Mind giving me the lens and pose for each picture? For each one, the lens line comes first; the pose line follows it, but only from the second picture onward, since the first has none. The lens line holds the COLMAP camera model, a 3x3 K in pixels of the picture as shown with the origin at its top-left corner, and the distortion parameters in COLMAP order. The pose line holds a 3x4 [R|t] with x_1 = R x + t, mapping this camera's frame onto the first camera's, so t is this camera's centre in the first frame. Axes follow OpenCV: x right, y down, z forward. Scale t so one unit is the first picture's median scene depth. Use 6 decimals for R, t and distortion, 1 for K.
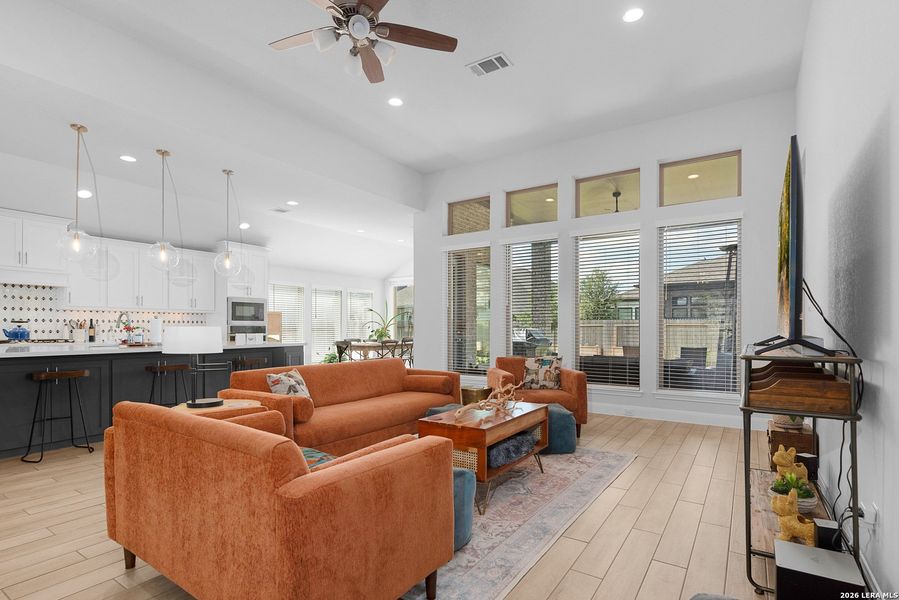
lens RADIAL K [[441.7, 0, 448.1], [0, 441.7, 328.8], [0, 0, 1]] dist [0.000835, -0.000016]
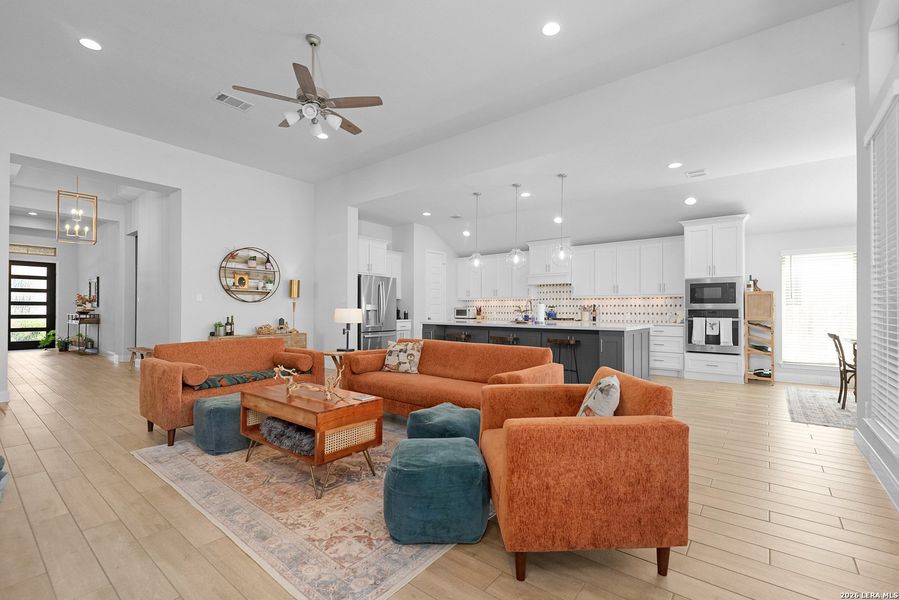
lens RADIAL K [[394.4, 0, 457.6], [0, 394.4, 307.8], [0, 0, 1]] dist [0.001198, 0.000244]
pose [[-0.062899, -0.006111, -0.998001, 0.473302], [-0.008023, 0.999952, -0.005618, -0.001477], [0.997988, 0.007653, -0.062945, 0.687741]]
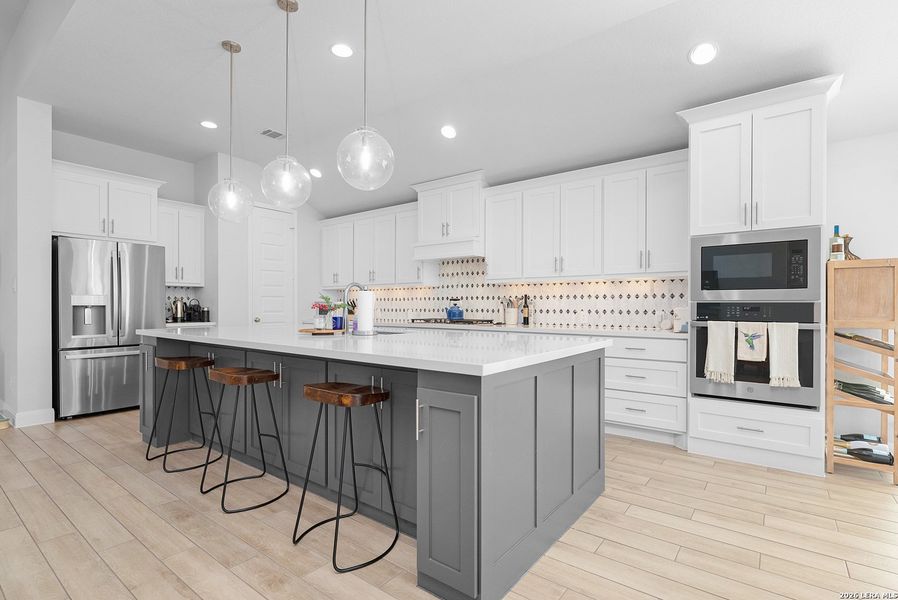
lens RADIAL K [[431.6, 0, 449.0], [0, 431.6, 308.8], [0, 0, 1]] dist [-0.001286, -0.000269]
pose [[-0.054996, 0.006877, -0.998463, -0.067335], [-0.005313, 0.999960, 0.007180, -0.003206], [0.998472, 0.005700, -0.054957, 0.958830]]
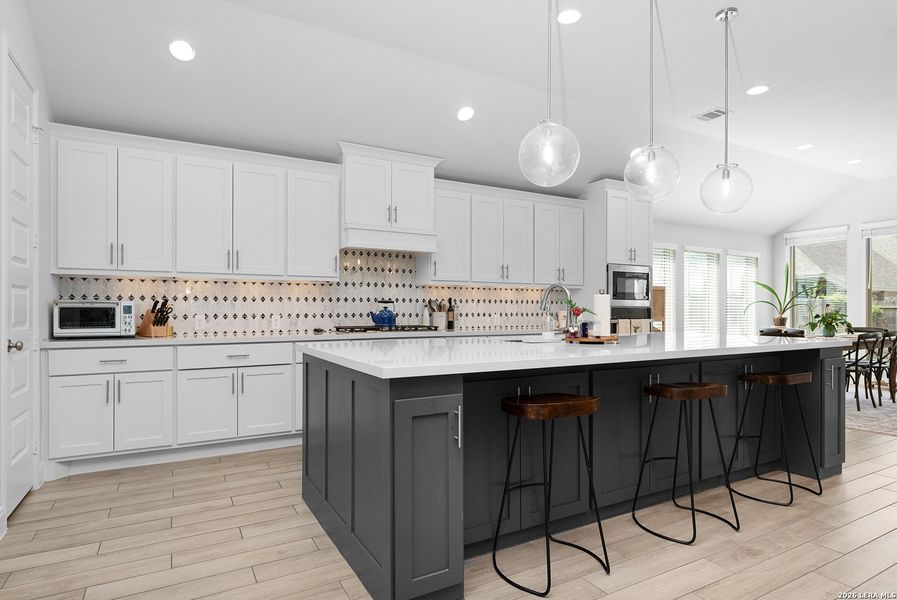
lens RADIAL K [[468.6, 0, 427.8], [0, 468.6, 312.3], [0, 0, 1]] dist [-0.023008, 0.000264]
pose [[0.880328, 0.003228, -0.474354, -0.495889], [-0.003079, 0.999995, 0.001091, 0.000466], [0.474355, 0.000500, 0.880334, 0.313665]]
